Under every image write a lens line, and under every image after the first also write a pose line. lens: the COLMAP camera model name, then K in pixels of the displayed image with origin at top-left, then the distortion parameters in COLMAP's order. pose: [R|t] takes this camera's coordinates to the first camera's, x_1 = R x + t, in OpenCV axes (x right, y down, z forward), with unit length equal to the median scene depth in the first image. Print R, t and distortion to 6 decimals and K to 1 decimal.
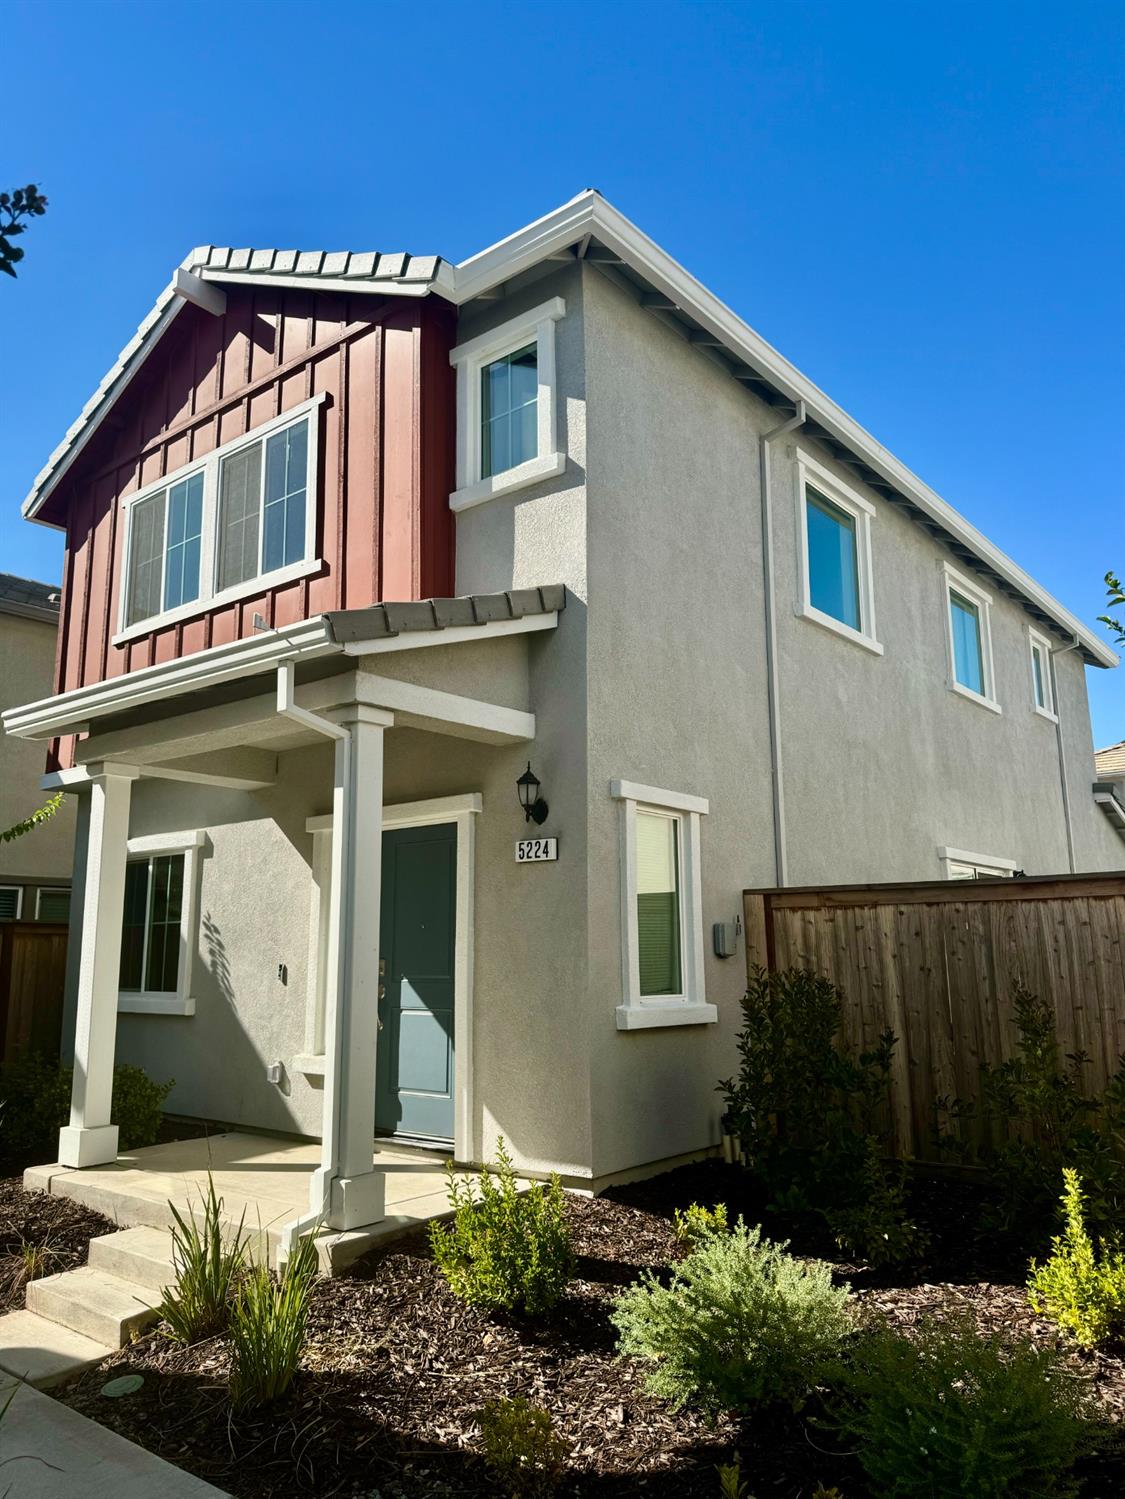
lens RADIAL K [[1056.8, 0, 562.5], [0, 1056.8, 749.5], [0, 0, 1]] dist [0.154099, -0.000374]
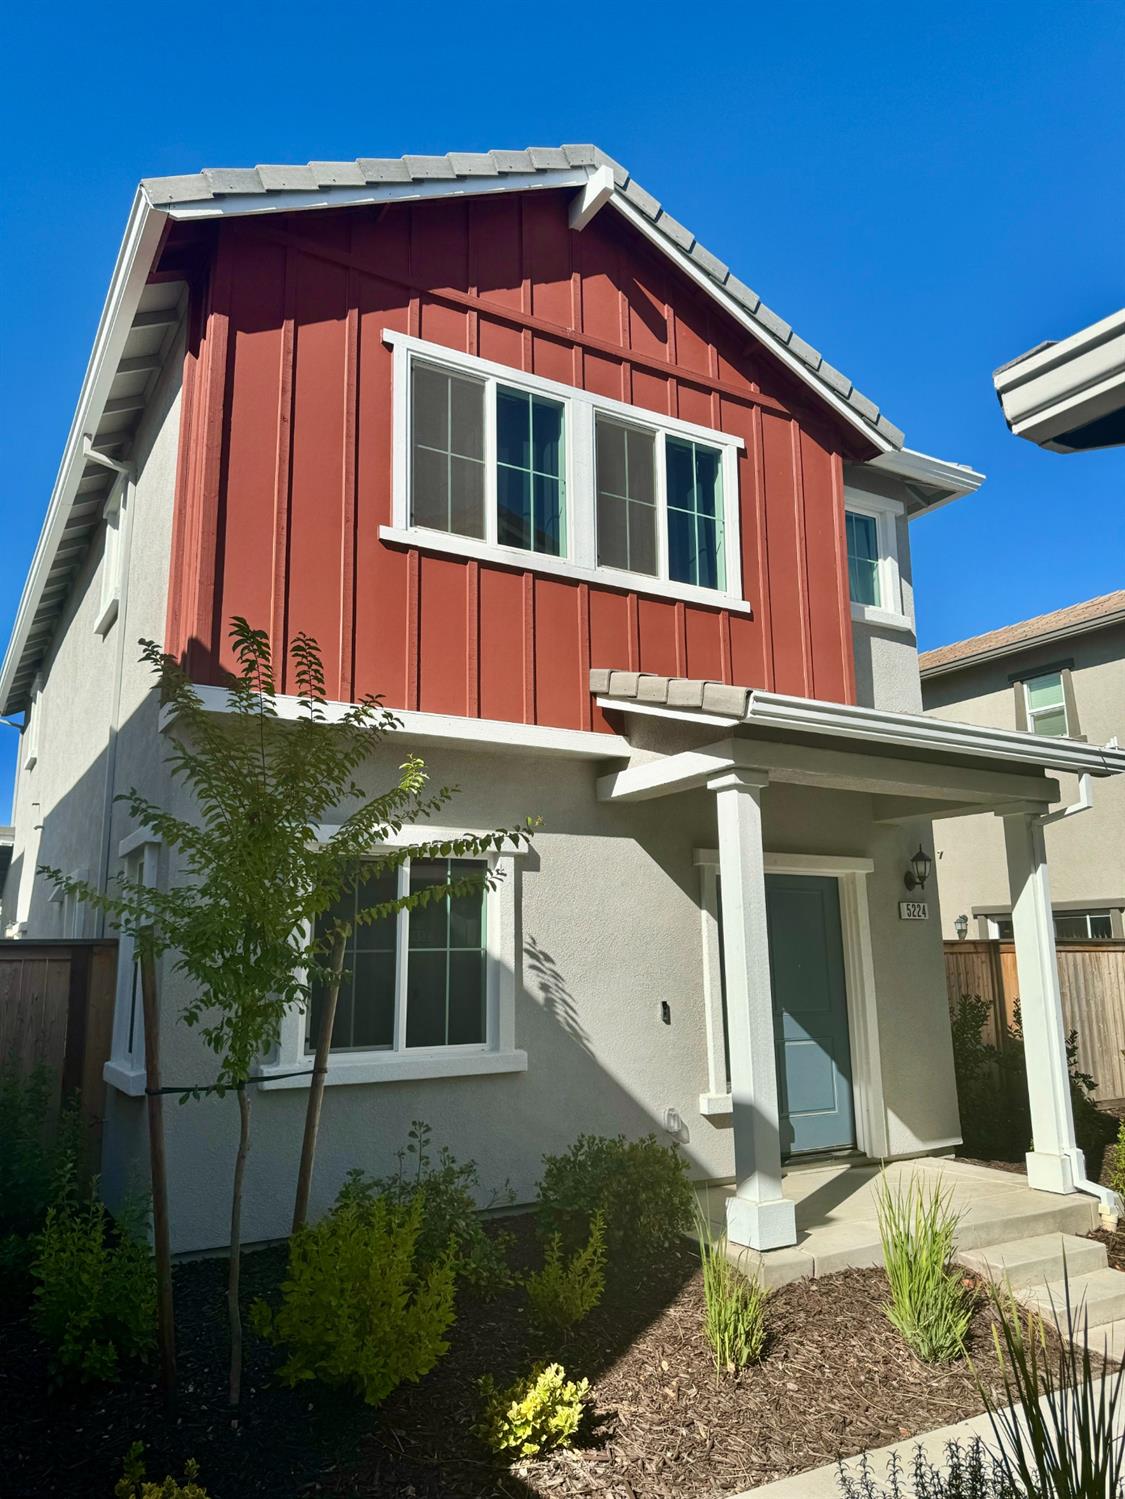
lens RADIAL K [[1056.8, 0, 562.5], [0, 1056.8, 749.5], [0, 0, 1]] dist [0.154099, -0.000374]
pose [[0.333004, 0.189779, 0.923630, -1.115714], [-0.172815, 0.975228, -0.138075, 0.122505], [-0.926954, -0.113638, 0.357551, 0.726719]]
